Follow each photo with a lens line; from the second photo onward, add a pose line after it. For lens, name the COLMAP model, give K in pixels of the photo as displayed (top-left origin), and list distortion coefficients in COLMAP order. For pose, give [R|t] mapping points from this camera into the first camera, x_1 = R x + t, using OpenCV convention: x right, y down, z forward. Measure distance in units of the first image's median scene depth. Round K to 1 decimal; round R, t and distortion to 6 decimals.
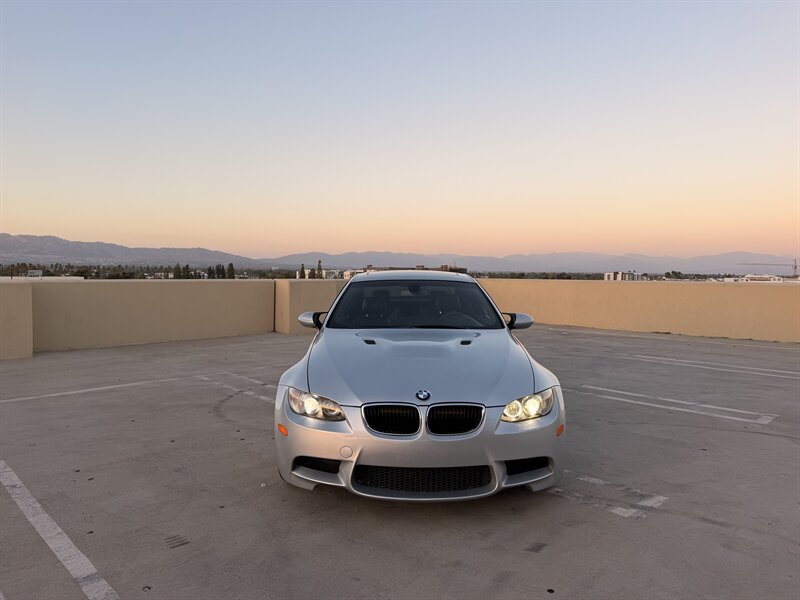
lens RADIAL K [[559.2, 0, 397.9], [0, 559.2, 303.4], [0, 0, 1]] dist [0.067322, -0.083353]
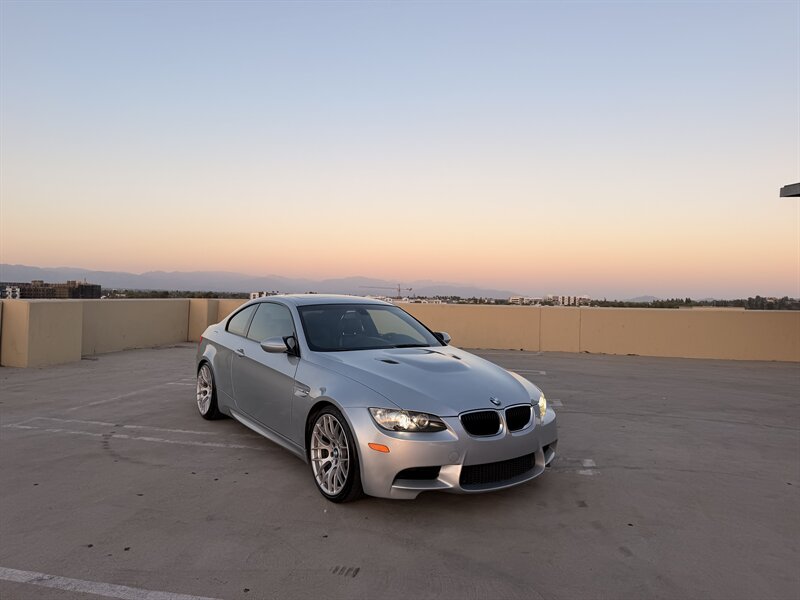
lens RADIAL K [[559.2, 0, 399.4], [0, 559.2, 296.7], [0, 0, 1]] dist [0.067322, -0.083353]
pose [[0.820967, 0.009326, 0.570899, -0.784118], [0.017313, 0.999000, -0.041216, -0.015063], [-0.570713, 0.043721, 0.819985, 0.101793]]
